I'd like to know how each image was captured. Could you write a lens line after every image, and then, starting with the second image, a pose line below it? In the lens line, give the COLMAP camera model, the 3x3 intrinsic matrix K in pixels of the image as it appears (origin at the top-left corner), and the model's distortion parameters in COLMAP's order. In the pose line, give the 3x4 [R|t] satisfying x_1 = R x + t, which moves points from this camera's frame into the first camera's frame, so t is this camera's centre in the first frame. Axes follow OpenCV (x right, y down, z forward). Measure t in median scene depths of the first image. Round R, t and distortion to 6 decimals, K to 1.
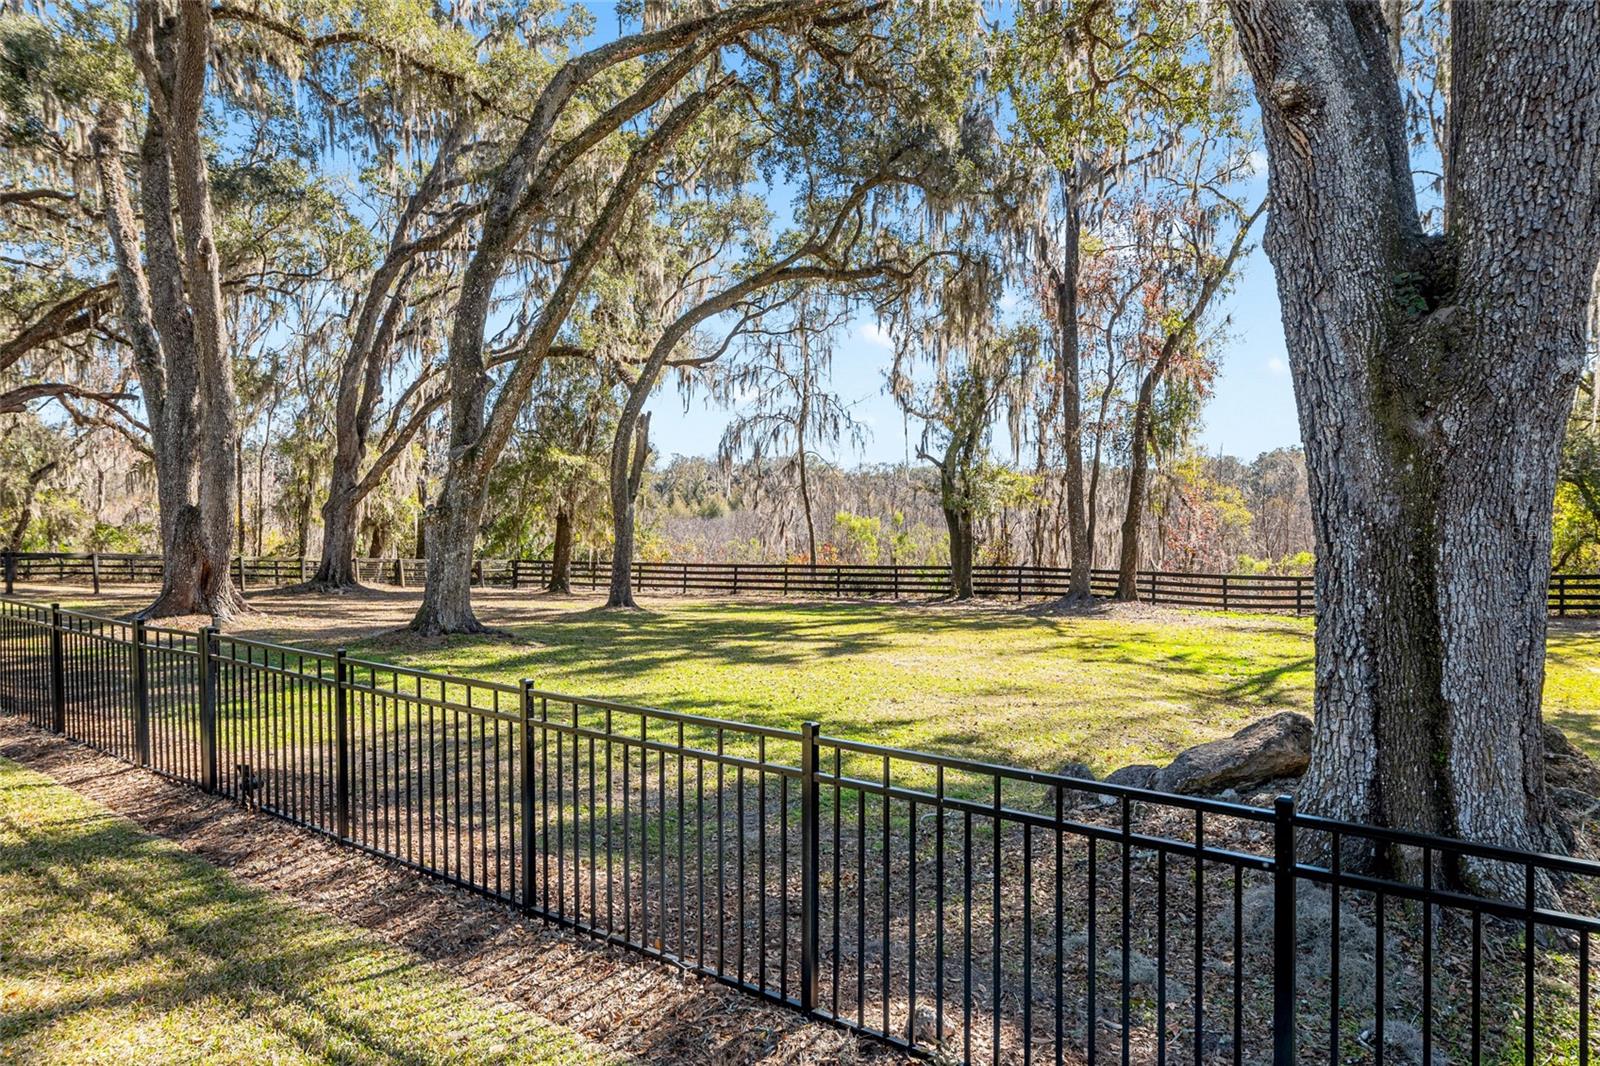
lens RADIAL K [[1012.5, 0, 806.7], [0, 1012.5, 535.3], [0, 0, 1]] dist [0.002023, 0.000962]
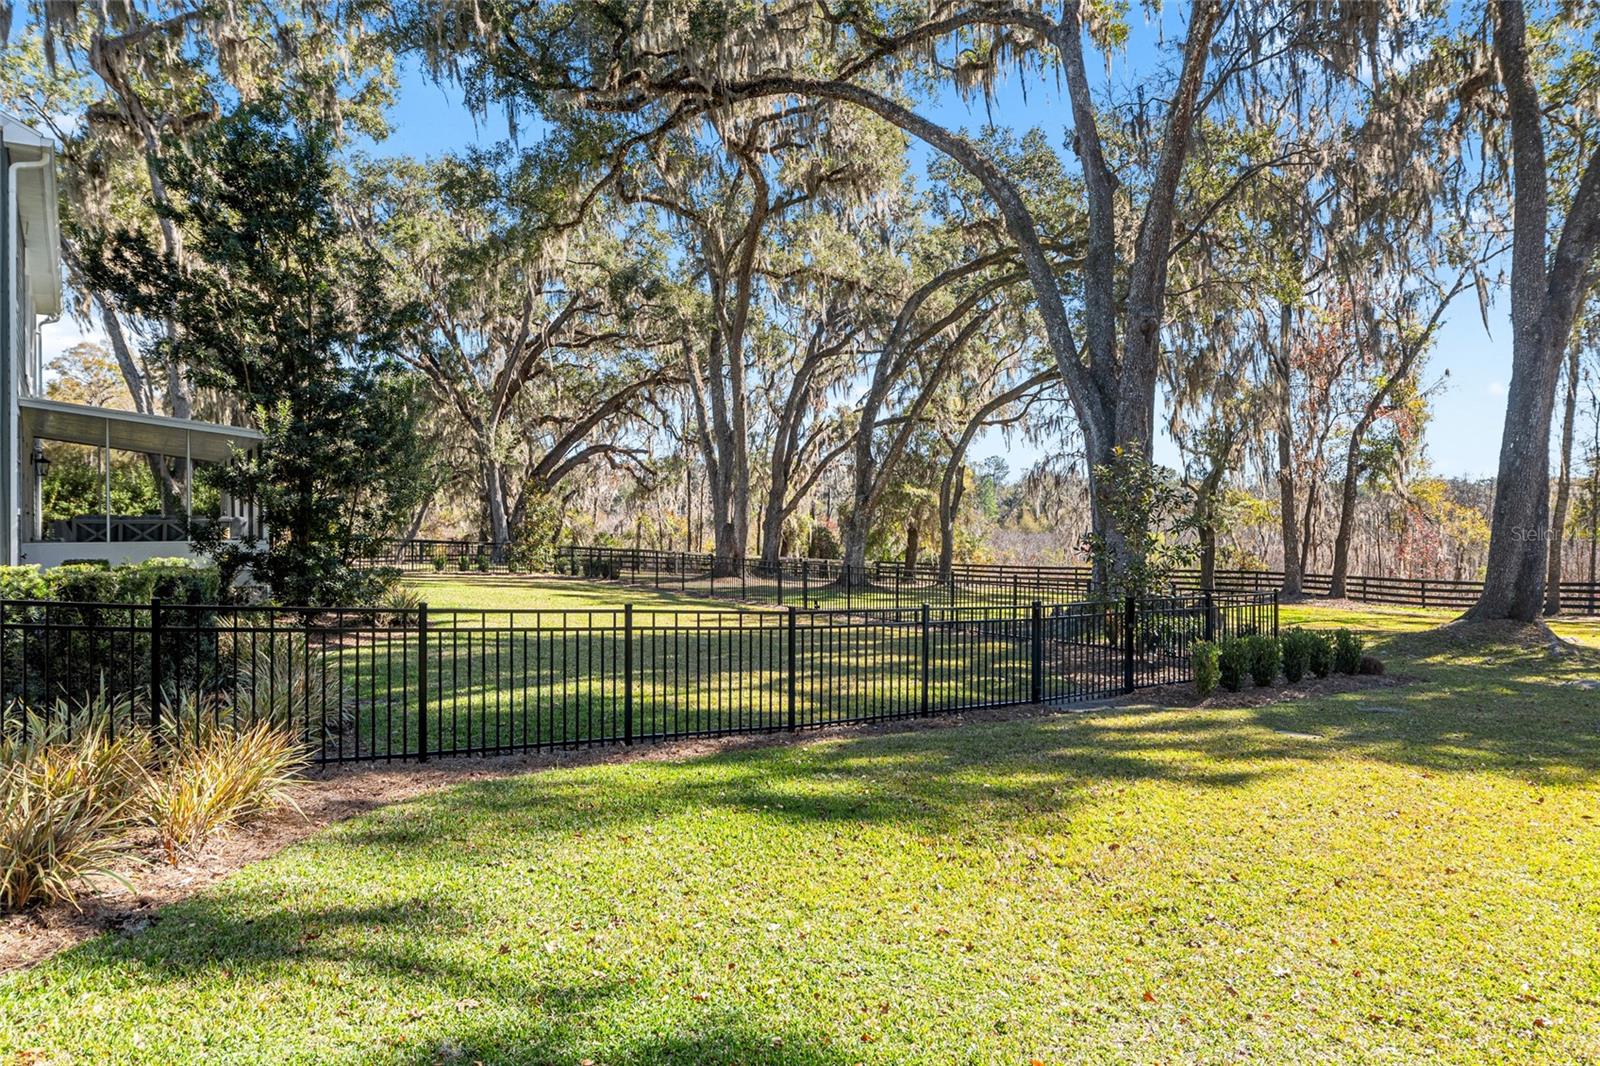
lens RADIAL K [[1109.1, 0, 801.9], [0, 1109.1, 534.0], [0, 0, 1]] dist [-0.000103, -0.000448]
pose [[0.942455, 0.009022, -0.334211, 0.139913], [-0.014114, 0.999818, -0.012810, 0.009938], [0.334034, 0.016790, 0.942411, -0.544895]]
